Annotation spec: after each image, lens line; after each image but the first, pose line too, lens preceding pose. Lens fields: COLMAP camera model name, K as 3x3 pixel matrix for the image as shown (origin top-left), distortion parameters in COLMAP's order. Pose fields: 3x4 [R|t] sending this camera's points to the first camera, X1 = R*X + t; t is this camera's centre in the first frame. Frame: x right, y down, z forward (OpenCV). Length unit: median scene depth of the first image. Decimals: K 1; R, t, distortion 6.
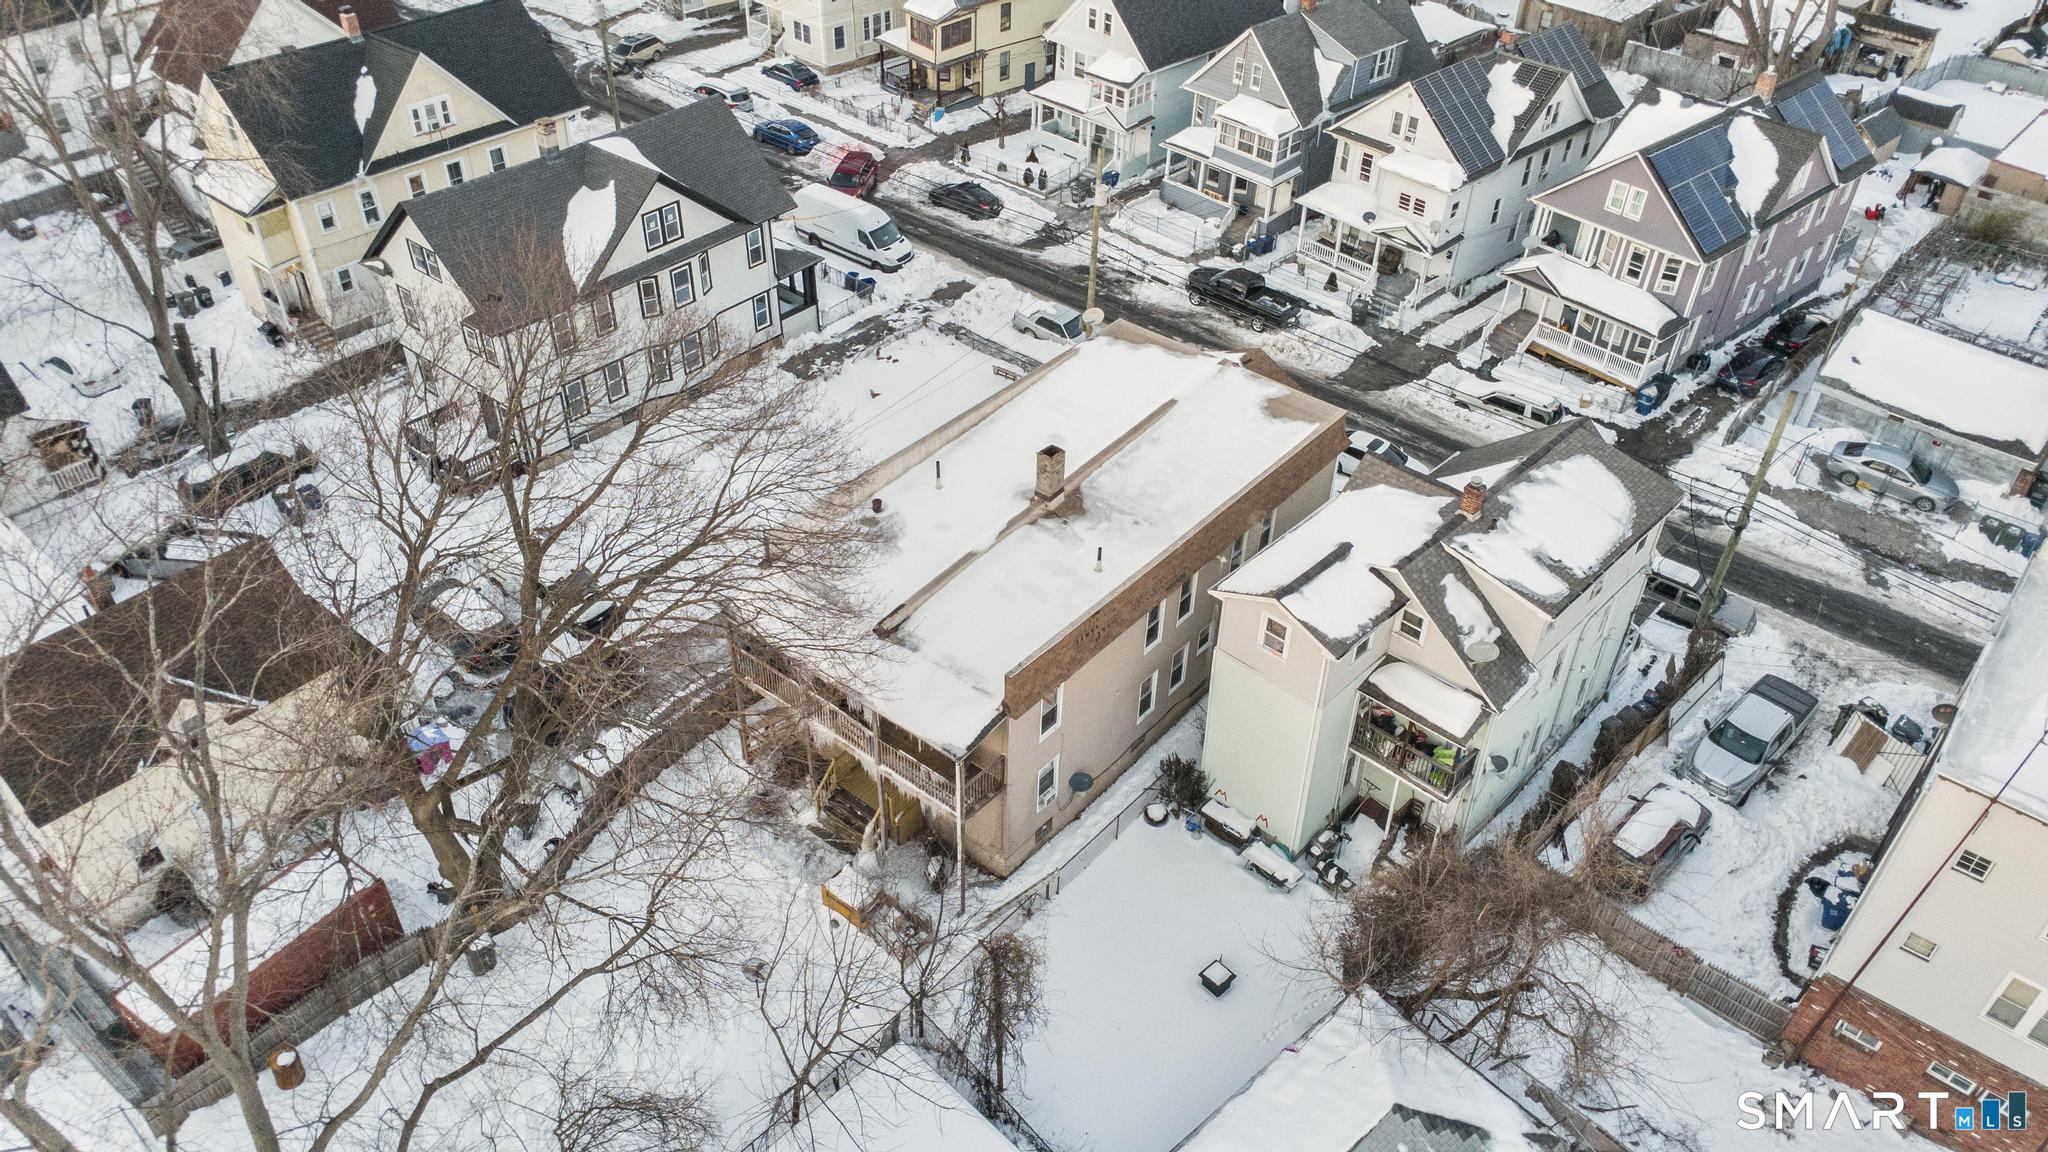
lens RADIAL K [[1425.2, 0, 1020.9], [0, 1425.2, 580.8], [0, 0, 1]] dist [0.031561, -0.039644]
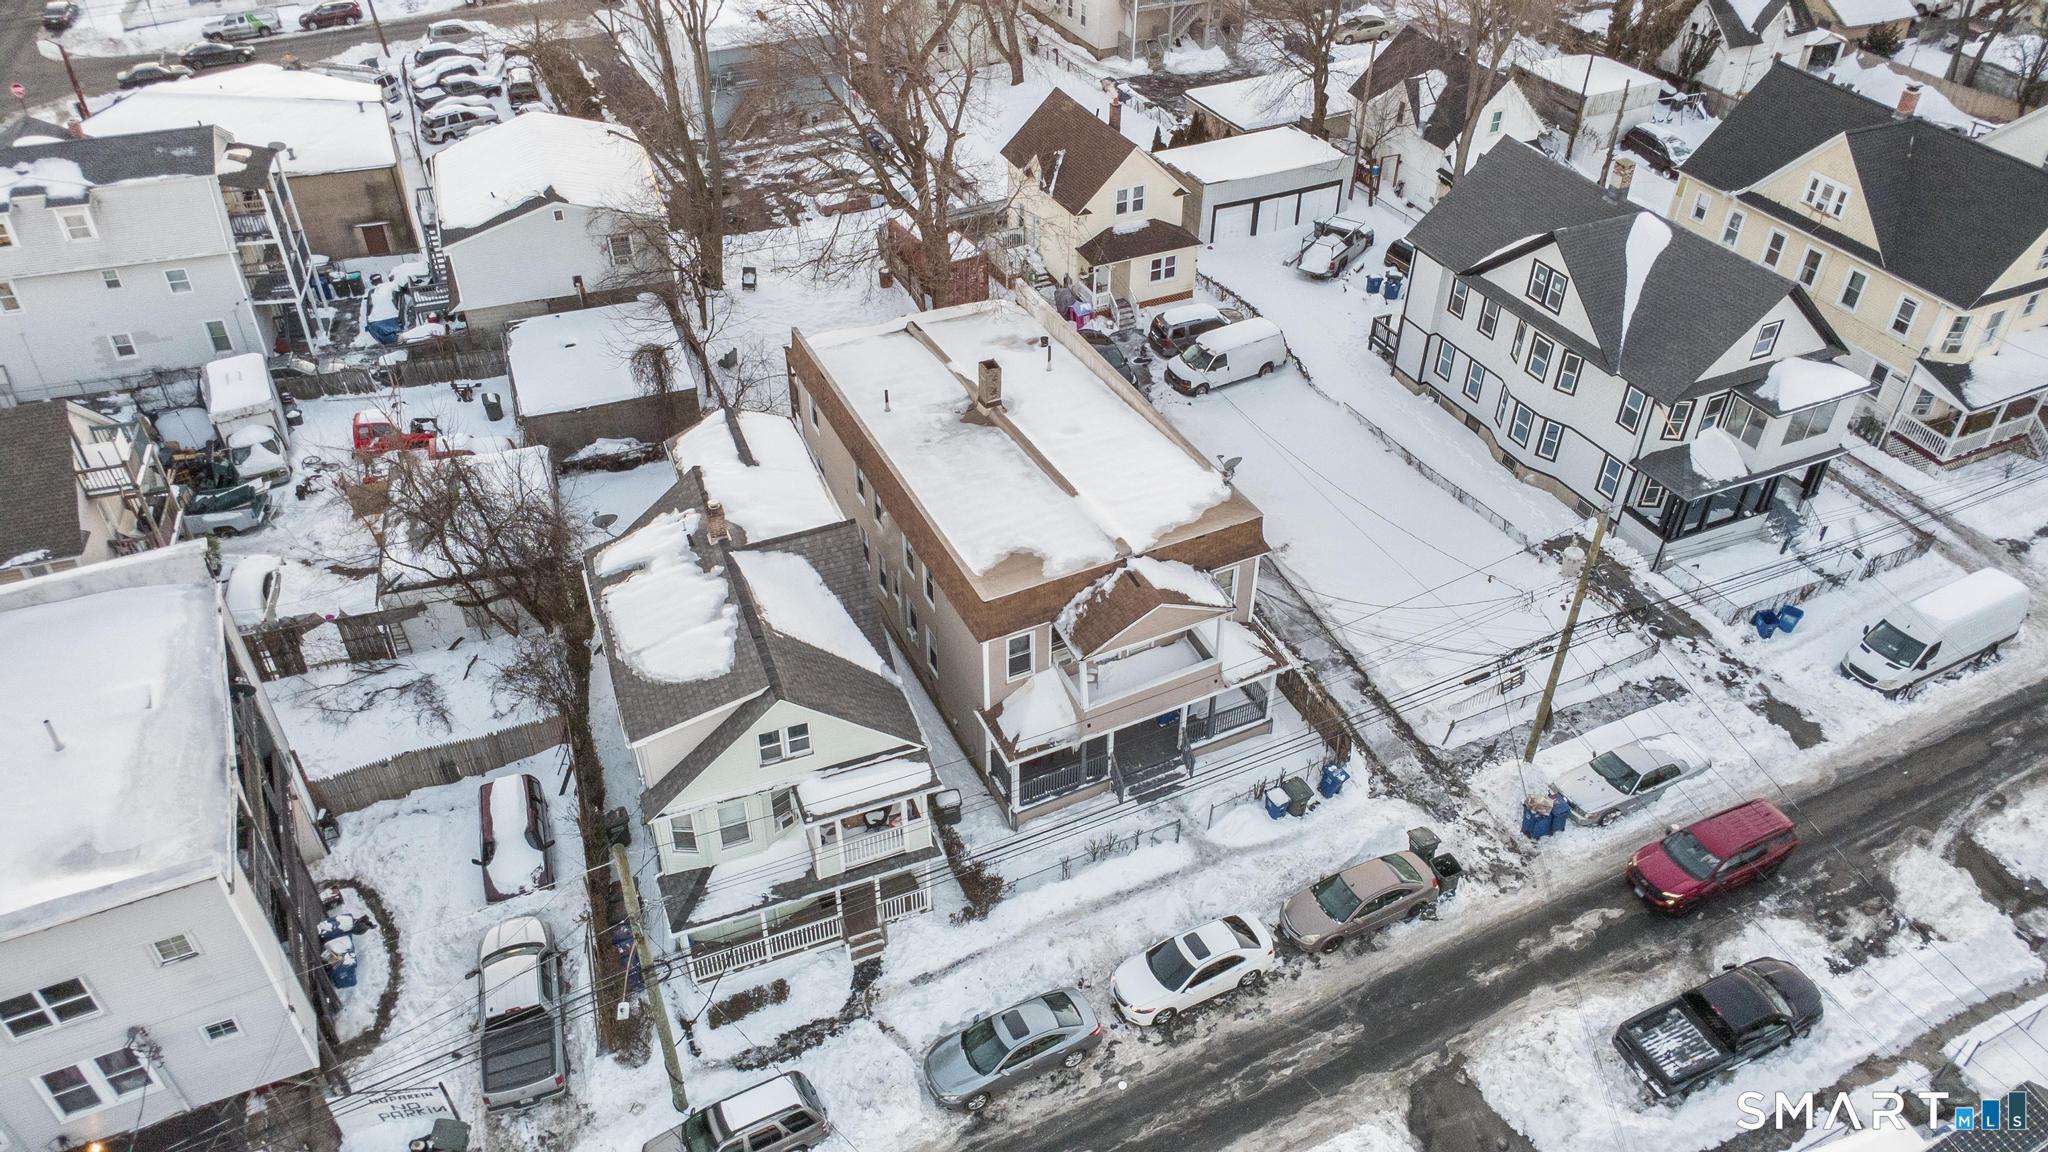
lens RADIAL K [[1425.2, 0, 1020.9], [0, 1425.2, 580.8], [0, 0, 1]] dist [0.031561, -0.039644]
pose [[-0.420723, 0.551082, -0.720625, 0.585179], [-0.577121, 0.450296, 0.681296, -0.508281], [0.699945, 0.702525, 0.128591, 0.636593]]
